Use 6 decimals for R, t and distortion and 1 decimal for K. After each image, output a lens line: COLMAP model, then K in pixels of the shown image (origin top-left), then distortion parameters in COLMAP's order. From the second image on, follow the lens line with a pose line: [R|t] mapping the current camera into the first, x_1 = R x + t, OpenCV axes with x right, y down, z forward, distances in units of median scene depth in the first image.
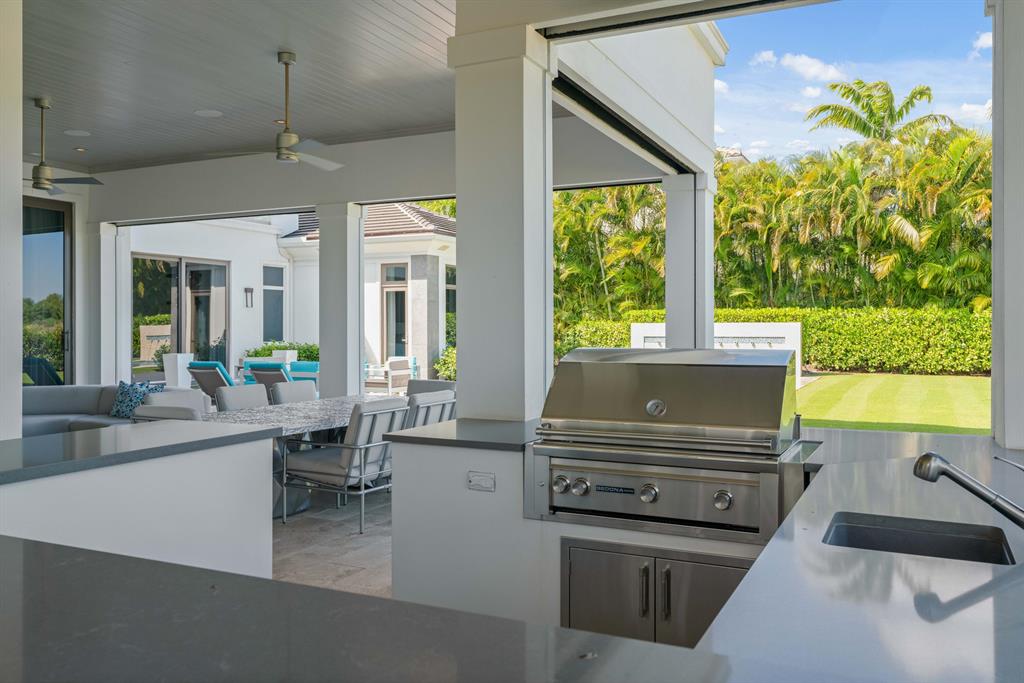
lens RADIAL K [[838.5, 0, 515.1], [0, 838.5, 319.8], [0, 0, 1]] dist [0.006144, -0.001767]
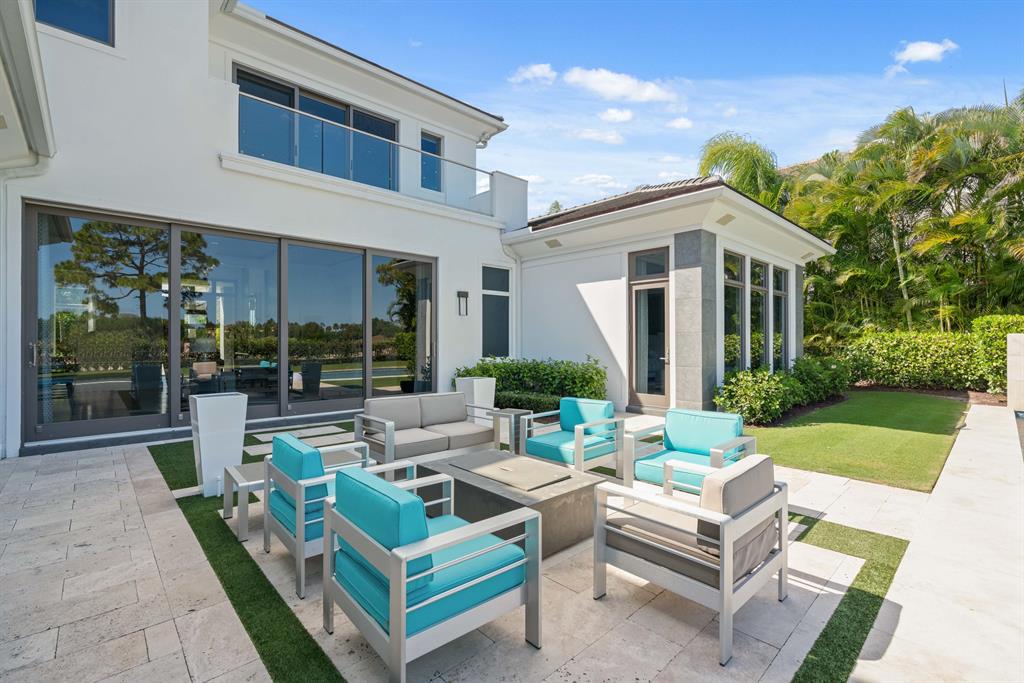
lens RADIAL K [[462.9, 0, 512.3], [0, 462.9, 344.3], [0, 0, 1]] dist [-0.005109, 0.001256]
pose [[0.933531, 0.004020, -0.358474, -0.109909], [0.002778, 0.999826, 0.018449, 0.005016], [0.358486, -0.018218, 0.933357, 0.589934]]
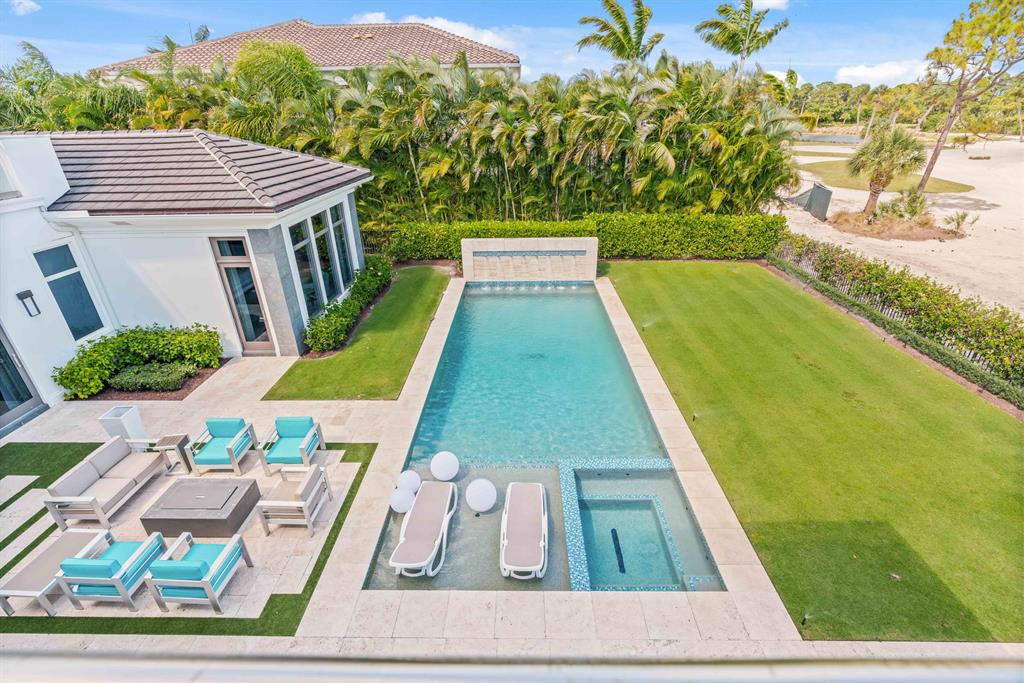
lens RADIAL K [[462.9, 0, 520.3], [0, 462.9, 334.8], [0, 0, 1]] dist [-0.005109, 0.001256]
pose [[0.903003, -0.194392, 0.383141, -0.070900], [0.008060, 0.899293, 0.437273, -0.183405], [-0.429558, -0.391770, 0.813631, 0.431622]]
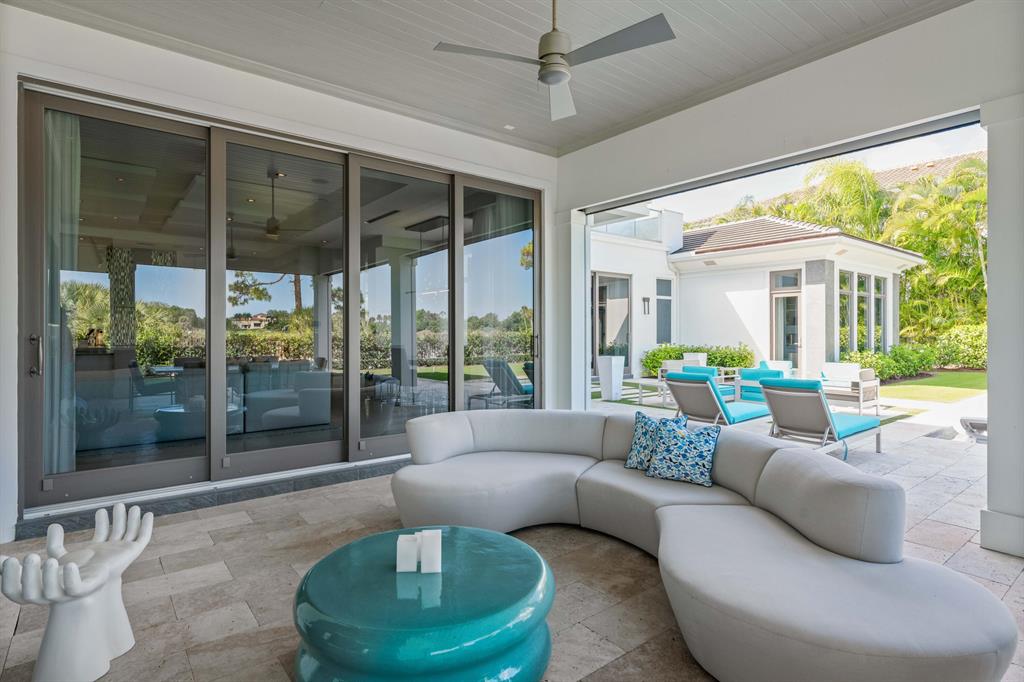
lens RADIAL K [[534.5, 0, 516.4], [0, 534.5, 337.0], [0, 0, 1]] dist [0.007470, 0.001855]
pose [[0.904124, 0.004011, -0.427250, -0.160475], [0.004121, 0.999828, 0.018107, 0.002549], [0.427249, -0.018132, 0.903952, 0.247240]]
